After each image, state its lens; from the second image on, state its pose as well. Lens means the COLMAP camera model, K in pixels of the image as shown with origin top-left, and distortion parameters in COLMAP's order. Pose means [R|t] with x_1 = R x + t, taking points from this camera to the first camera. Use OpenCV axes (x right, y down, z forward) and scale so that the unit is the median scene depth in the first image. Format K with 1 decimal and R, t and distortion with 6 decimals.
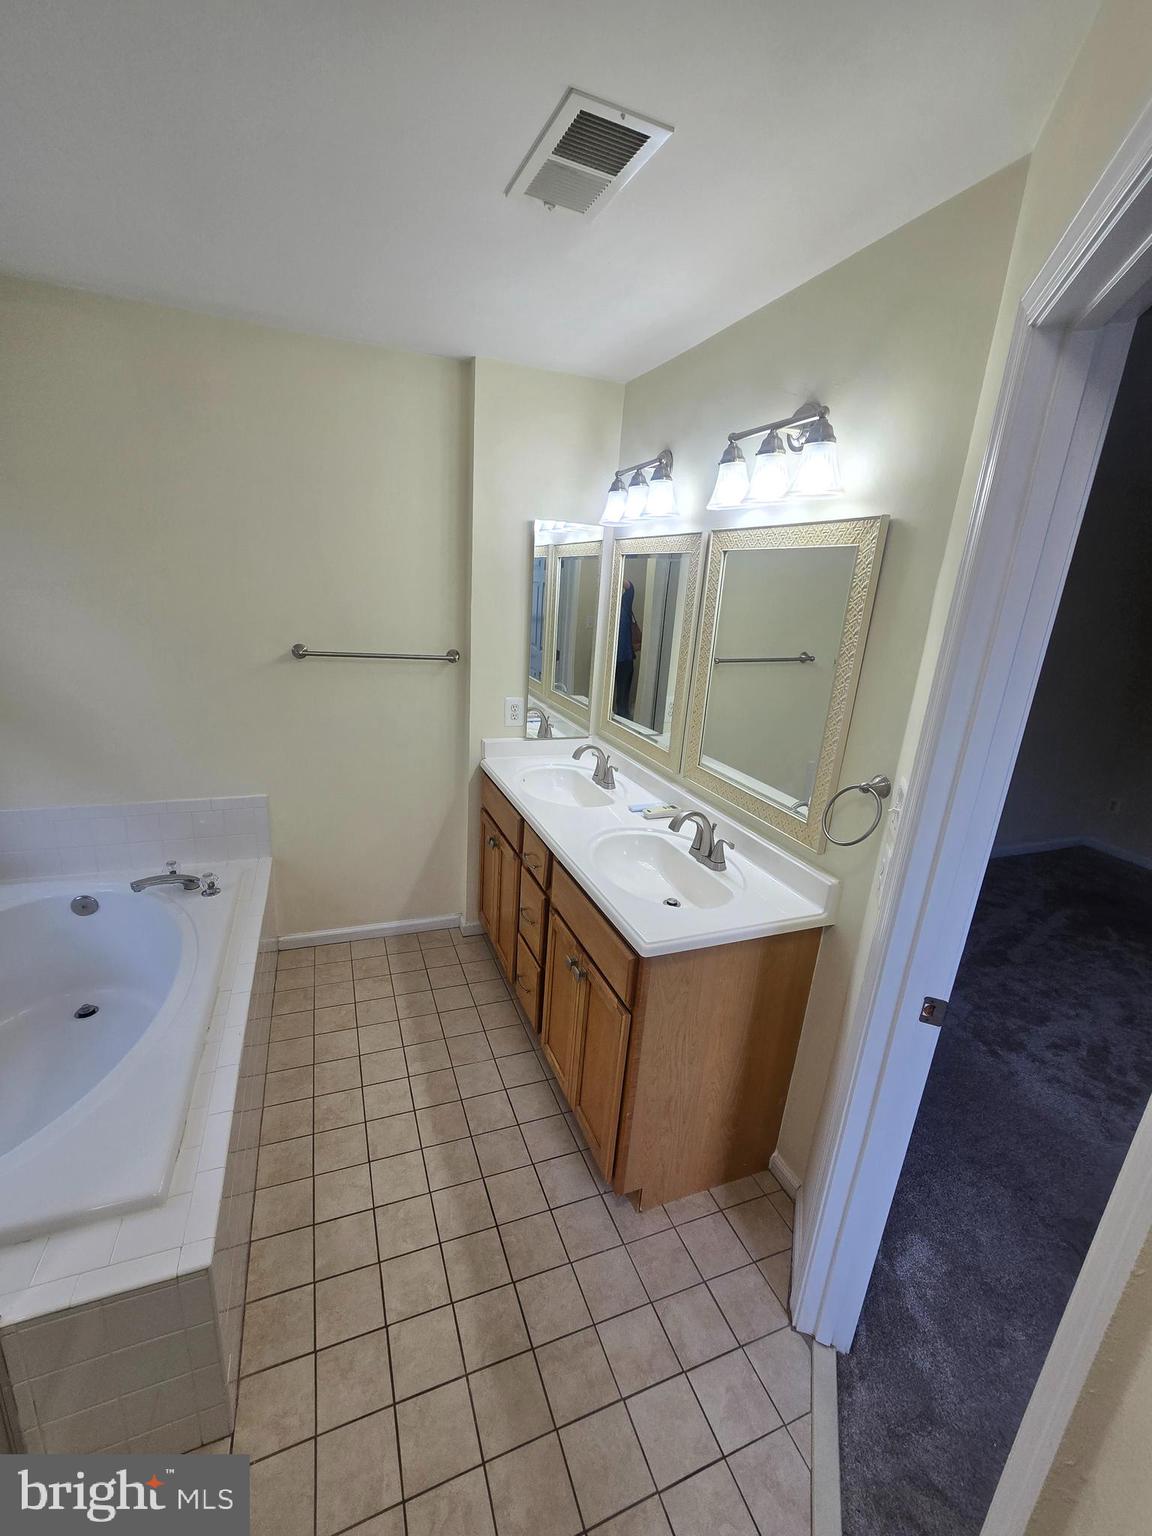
lens RADIAL K [[629.5, 0, 571.8], [0, 629.5, 775.2], [0, 0, 1]] dist [0.000301, -0.000526]
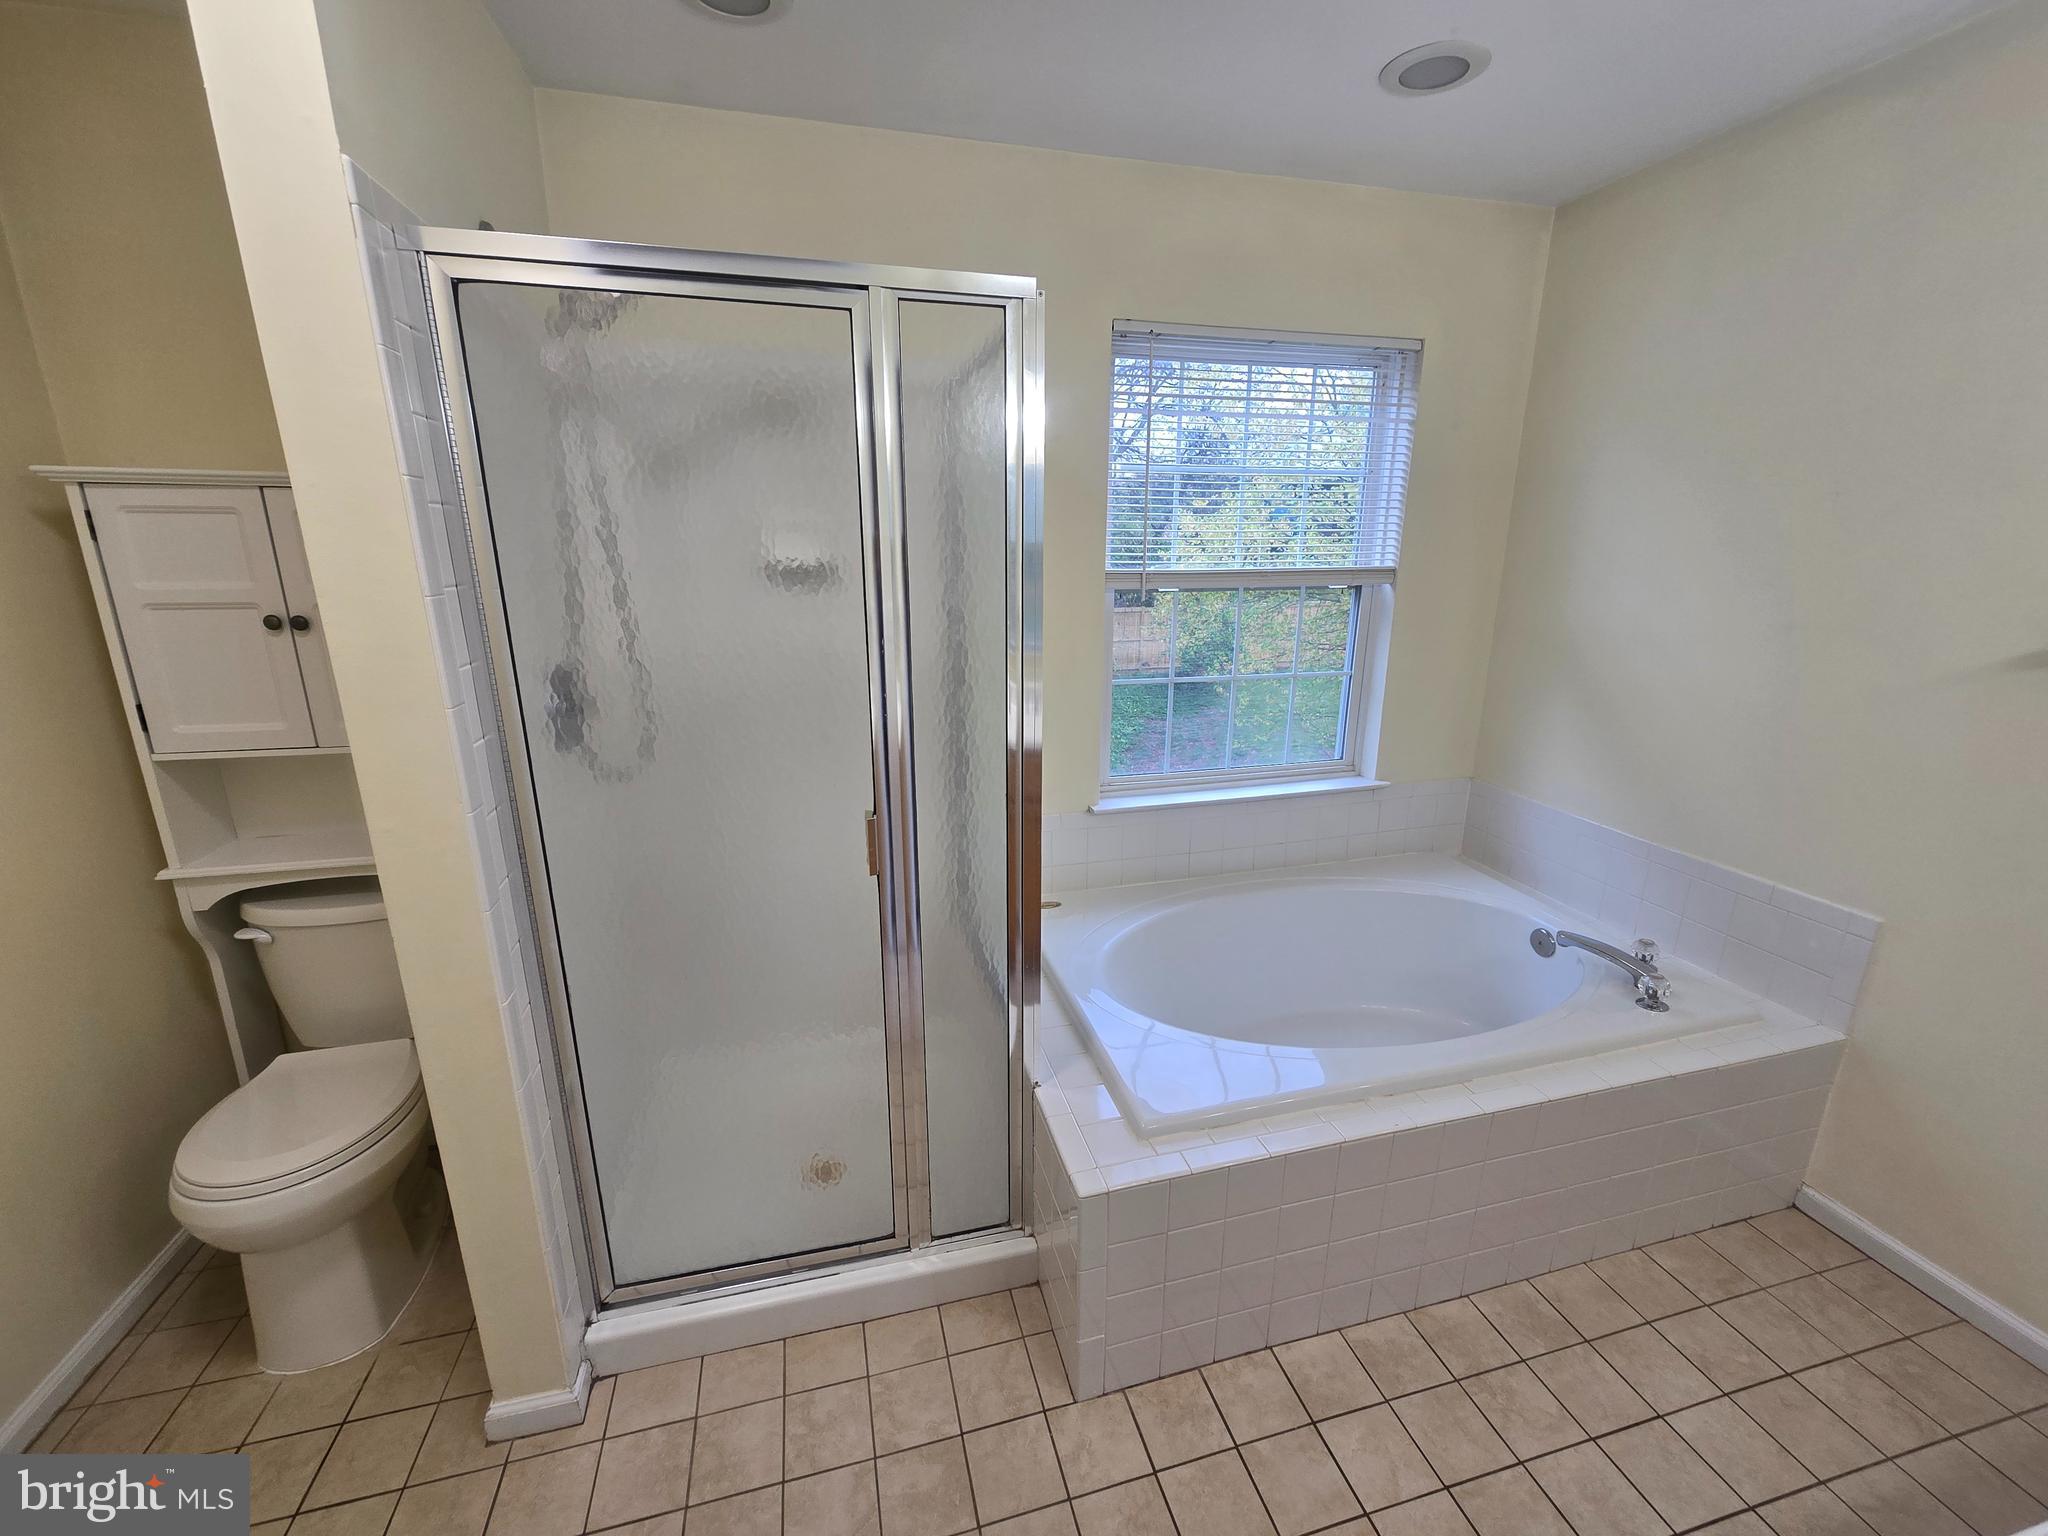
lens RADIAL K [[839.3, 0, 1033.4], [0, 839.3, 773.7], [0, 0, 1]] dist [0.000301, -0.000526]
pose [[-0.107785, 0.196585, -0.974544, 0.258728], [-0.290334, 0.931299, 0.219972, -0.032322], [0.950836, 0.306653, -0.043305, 0.384099]]
